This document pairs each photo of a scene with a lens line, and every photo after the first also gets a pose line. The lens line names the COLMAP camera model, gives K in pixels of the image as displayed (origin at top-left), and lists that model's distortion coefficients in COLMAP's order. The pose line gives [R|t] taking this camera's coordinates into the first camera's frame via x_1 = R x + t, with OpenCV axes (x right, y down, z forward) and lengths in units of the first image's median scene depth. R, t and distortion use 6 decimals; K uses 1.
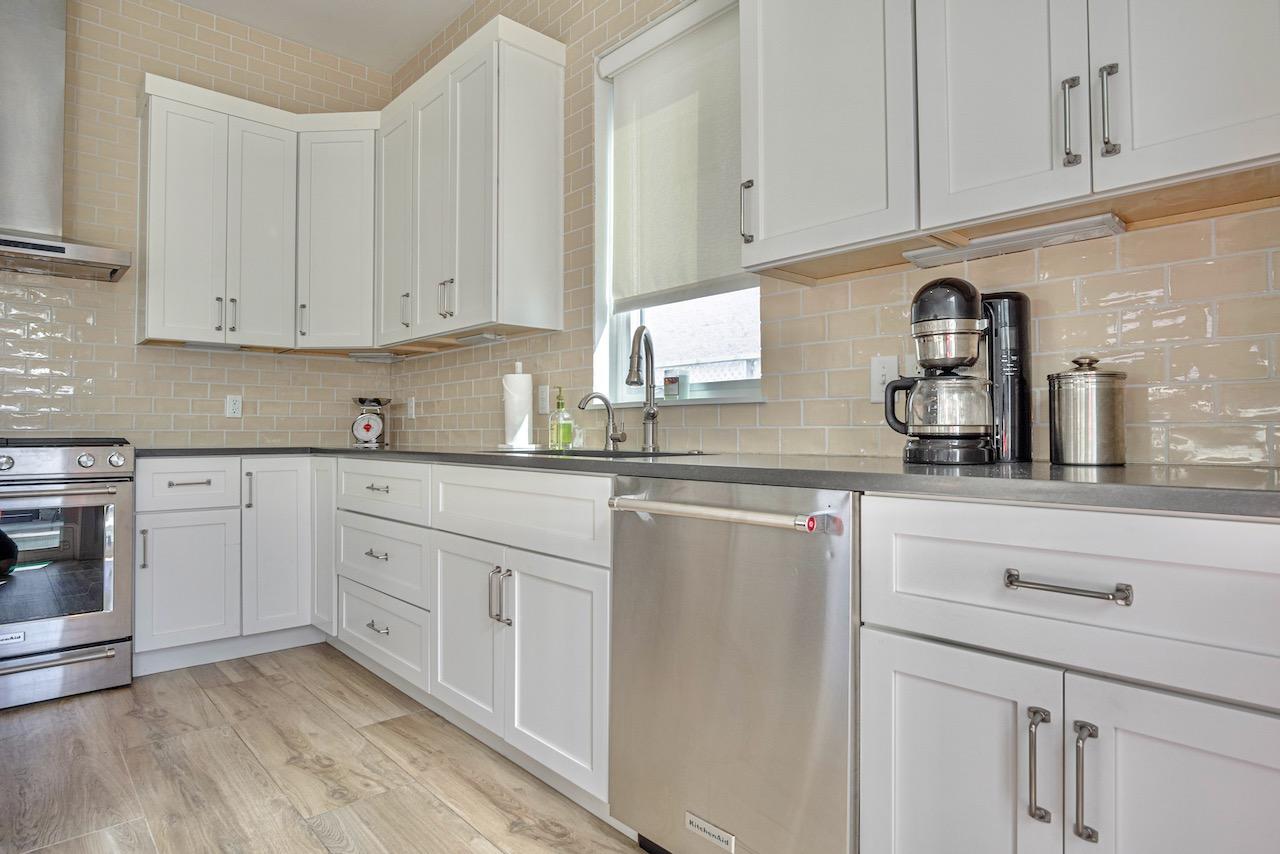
lens RADIAL K [[703.2, 0, 637.7], [0, 703.2, 422.1], [0, 0, 1]] dist [-0.030244, -0.000229]
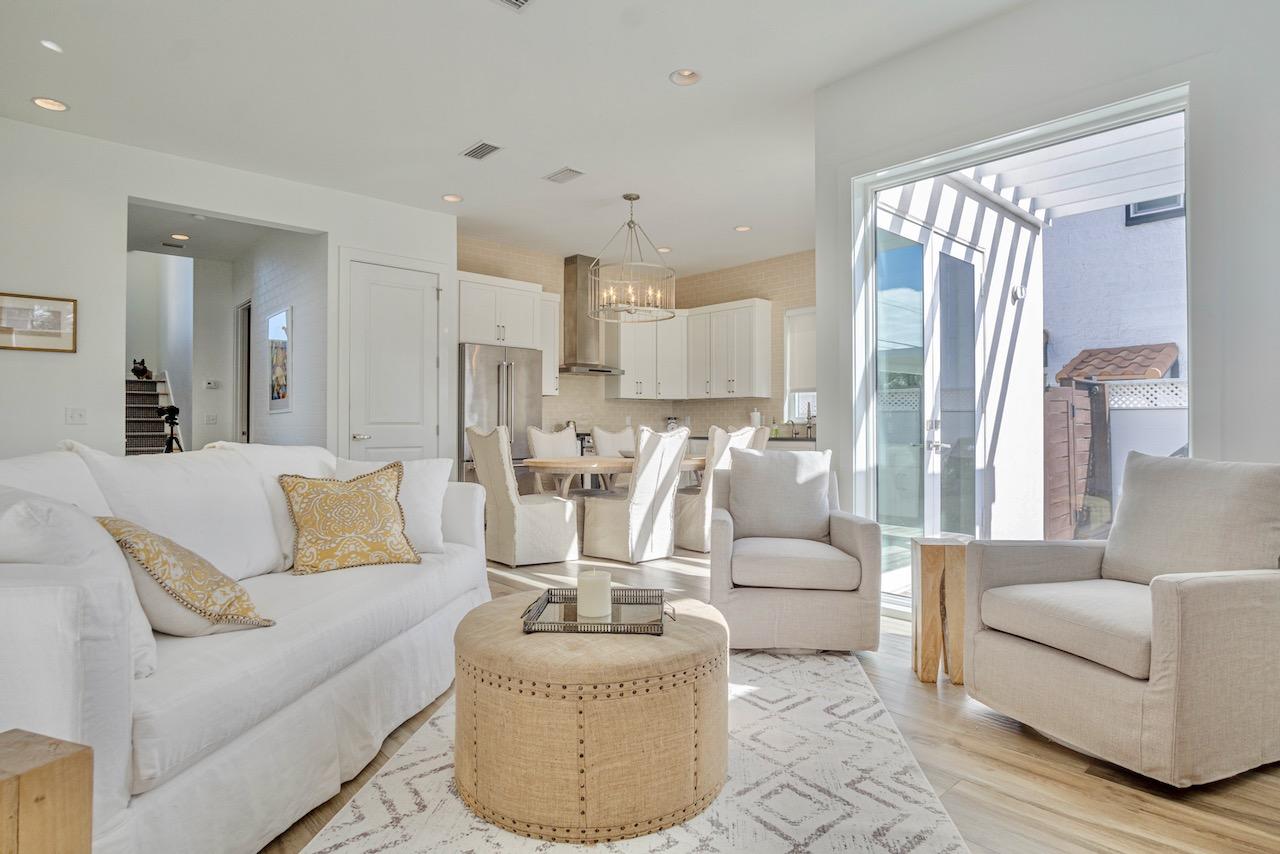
lens RADIAL K [[703.2, 0, 637.7], [0, 703.2, 422.1], [0, 0, 1]] dist [-0.030244, -0.000229]
pose [[0.999971, 0.006898, -0.003080, -0.784762], [-0.006879, 0.999958, 0.006063, -0.047401], [0.003122, -0.006042, 0.999977, -2.369858]]
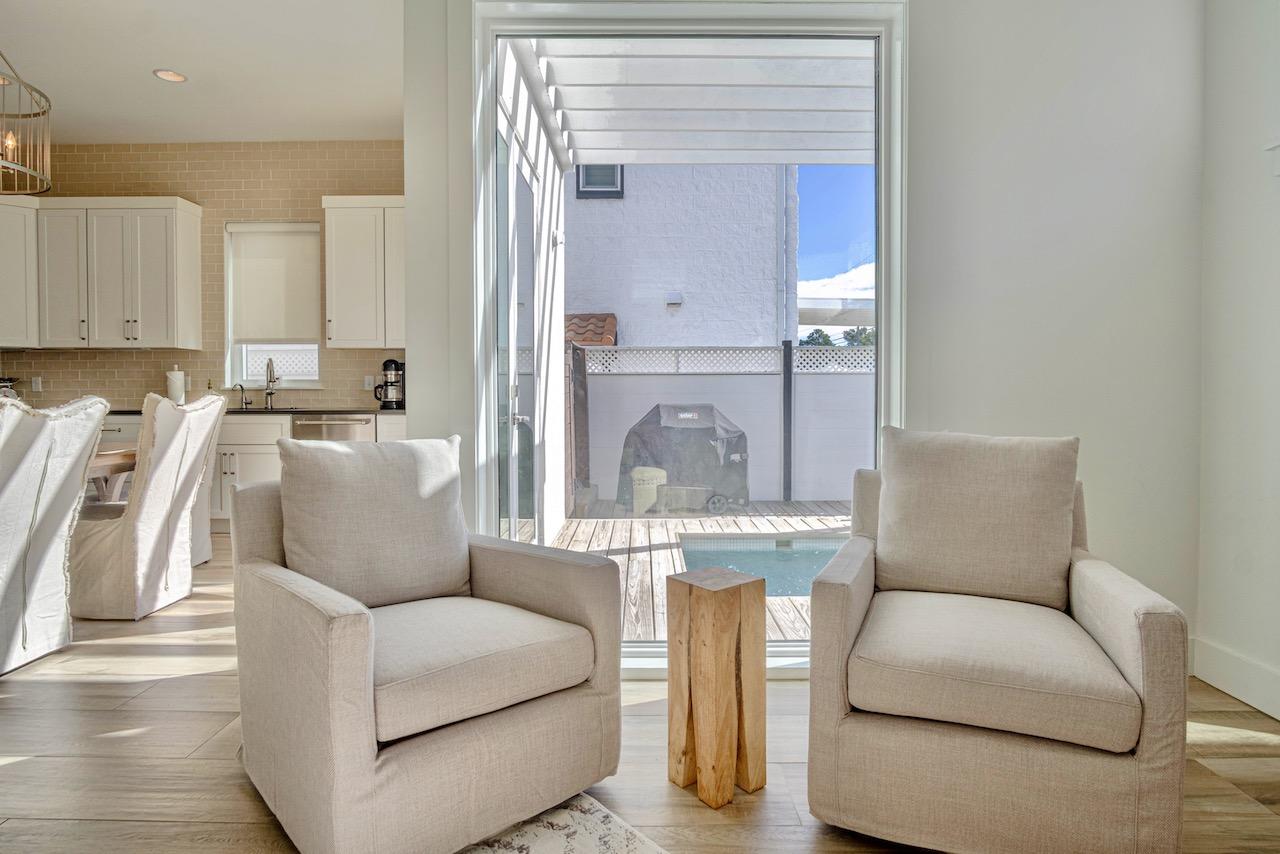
lens RADIAL K [[715.4, 0, 641.8], [0, 715.4, 404.8], [0, 0, 1]] dist [-0.026667, 0.000588]
pose [[0.669932, -0.010277, 0.742351, -0.913981], [-0.012532, 0.999605, 0.025147, -0.046525], [-0.742317, -0.026150, 0.669539, -1.561725]]
